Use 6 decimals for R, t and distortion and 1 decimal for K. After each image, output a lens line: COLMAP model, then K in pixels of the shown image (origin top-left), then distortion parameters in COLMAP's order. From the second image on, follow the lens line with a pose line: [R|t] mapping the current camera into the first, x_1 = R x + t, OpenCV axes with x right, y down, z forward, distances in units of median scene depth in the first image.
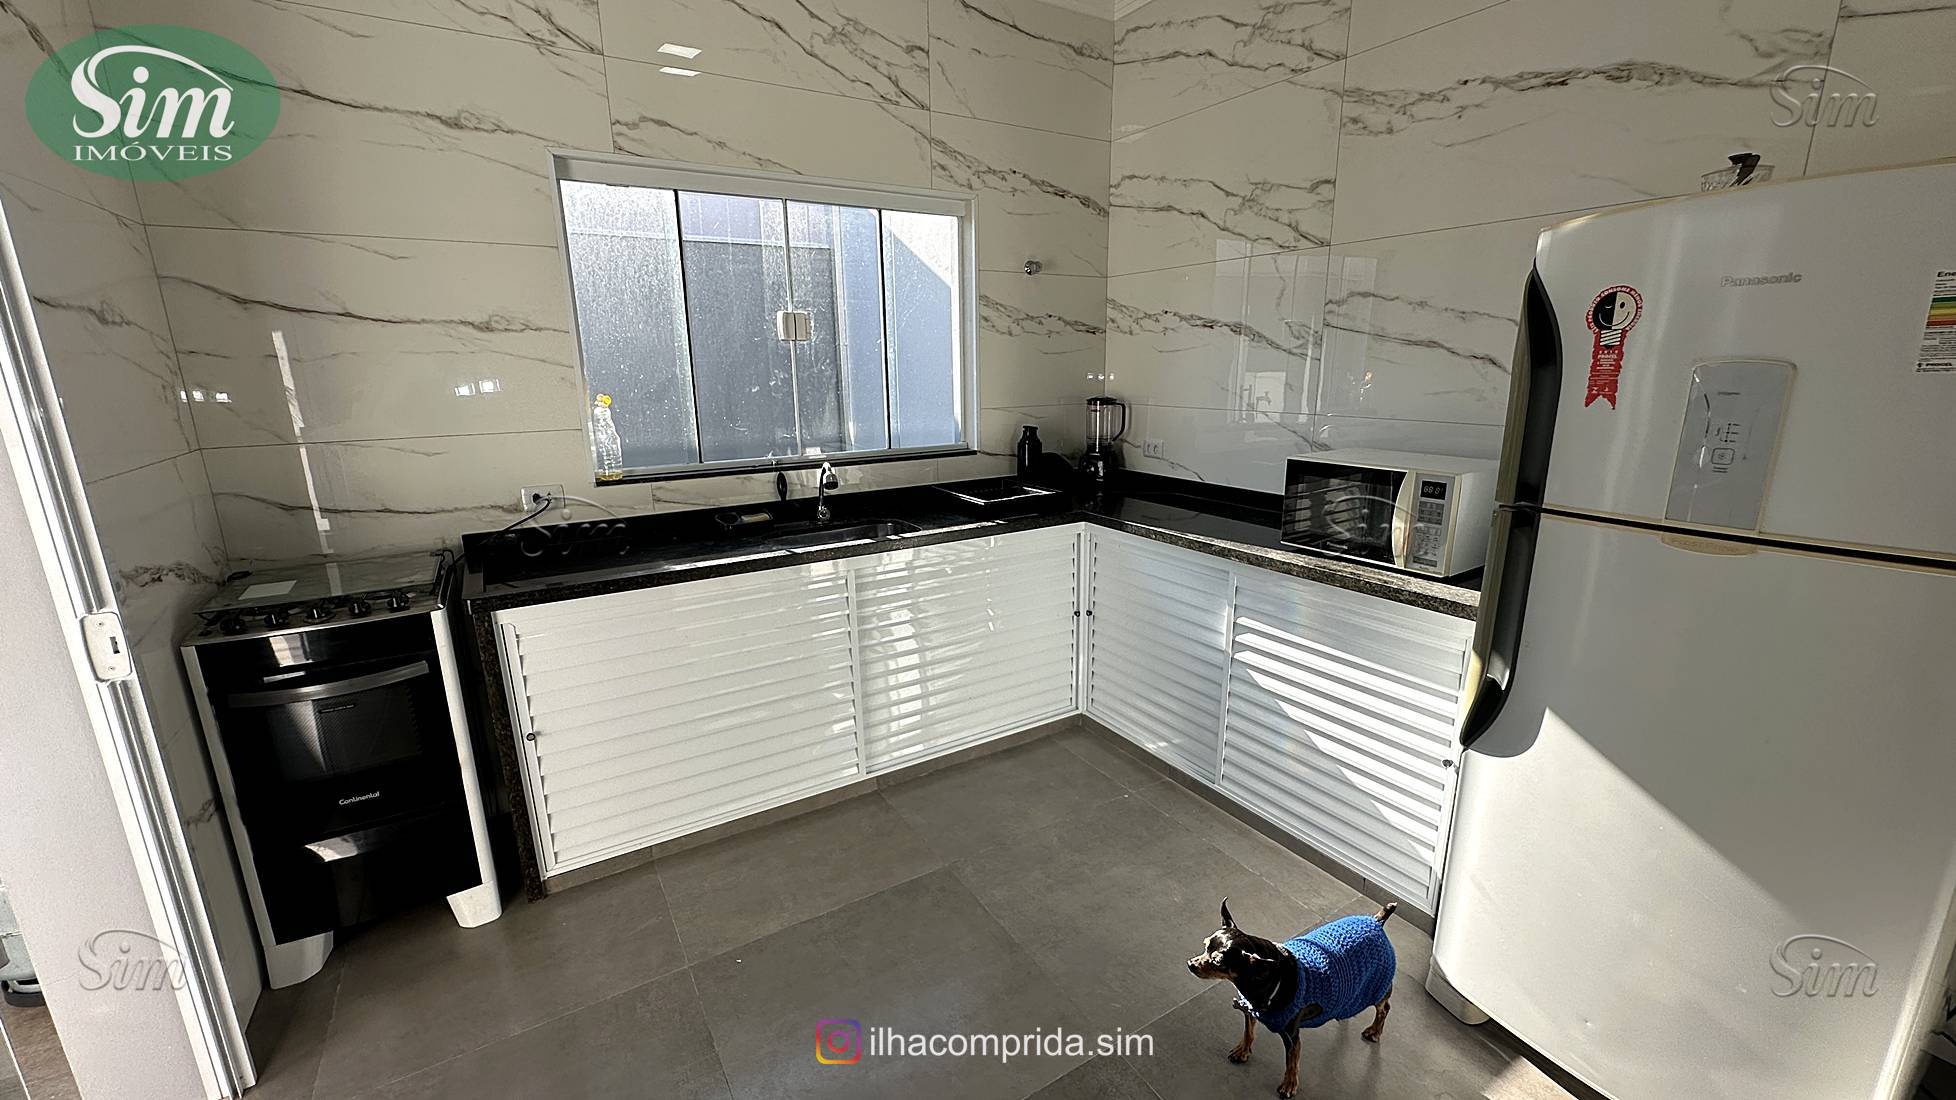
lens RADIAL K [[780.7, 0, 978.0], [0, 780.7, 550.0], [0, 0, 1]] dist [-0.001730, 0.000087]
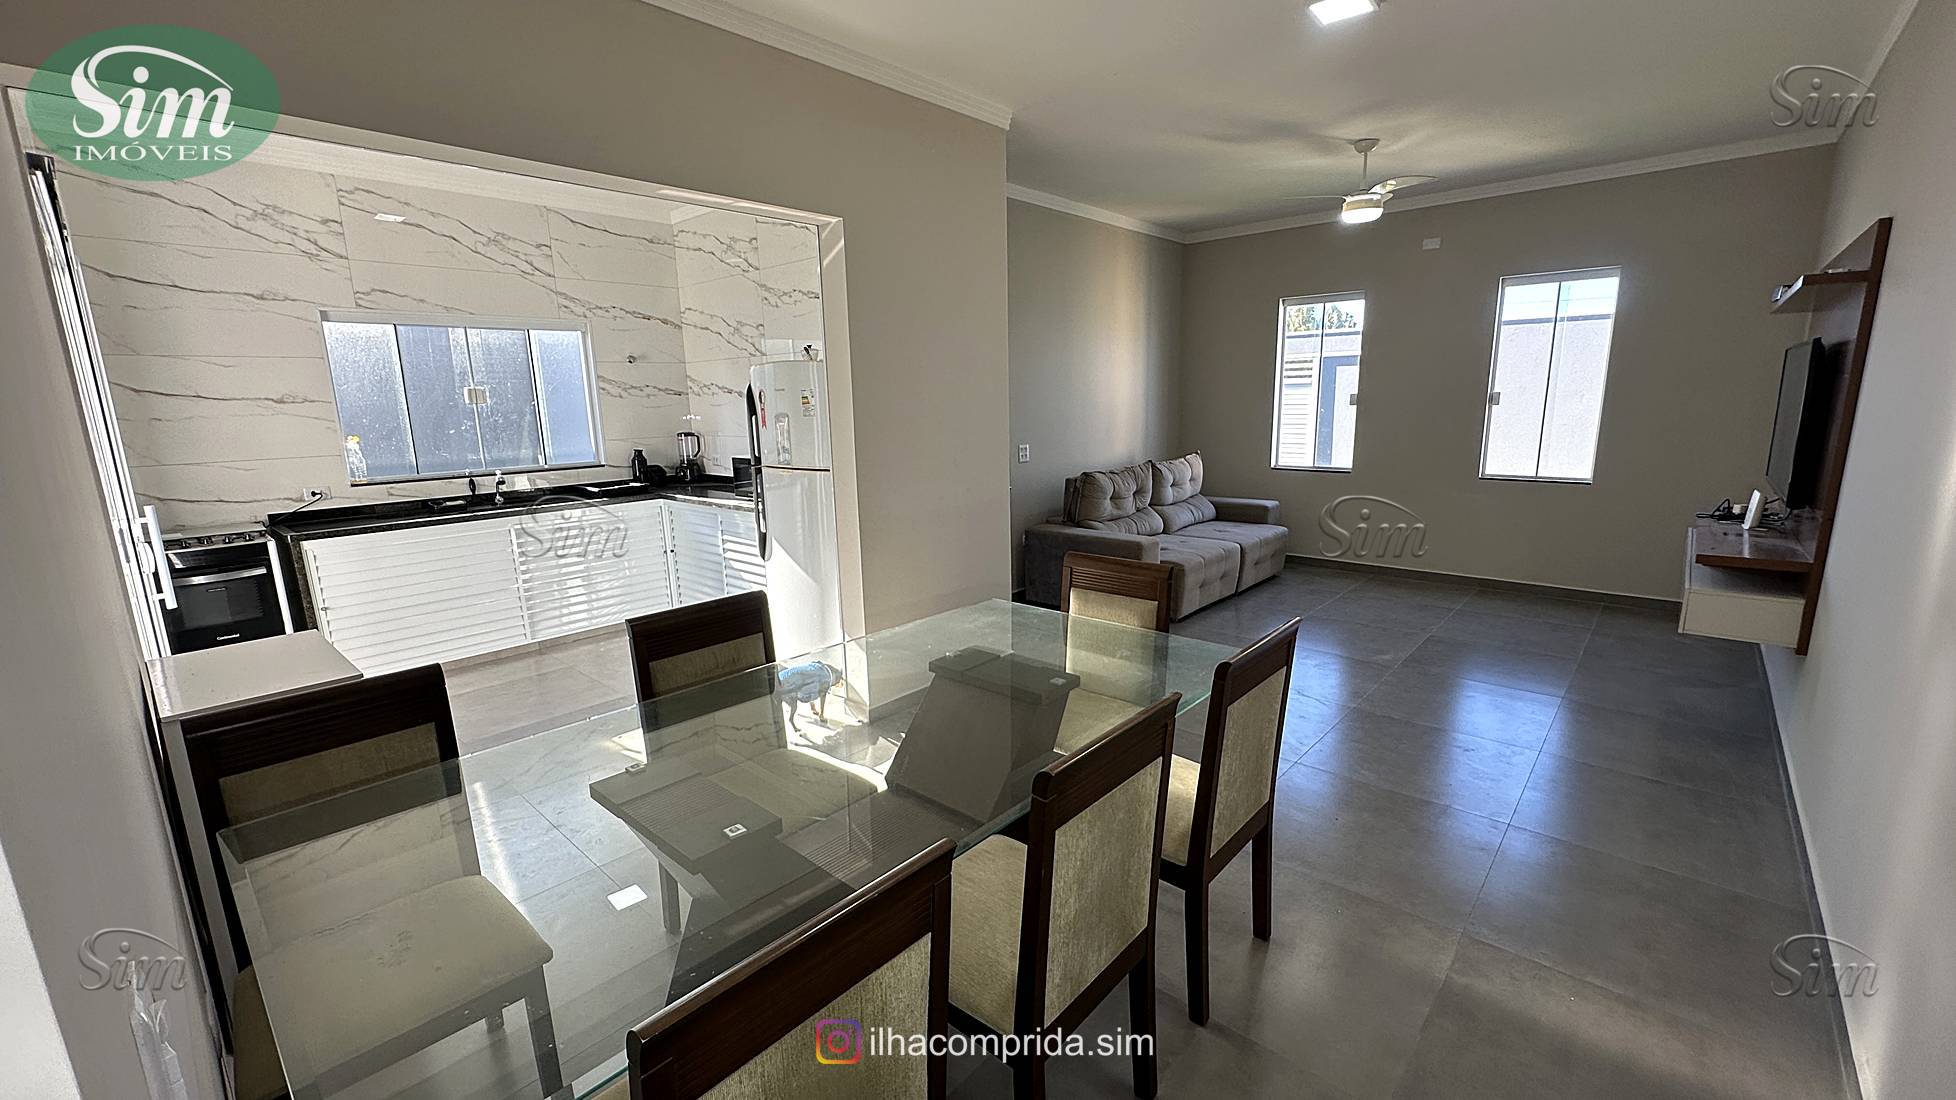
lens RADIAL K [[780.7, 0, 978.0], [0, 780.7, 550.0], [0, 0, 1]] dist [-0.001730, 0.000087]
pose [[0.961373, -0.063552, 0.267811, 0.386494], [0.076818, 0.996269, -0.039341, 0.232270], [-0.264311, 0.058394, 0.962668, -1.043959]]
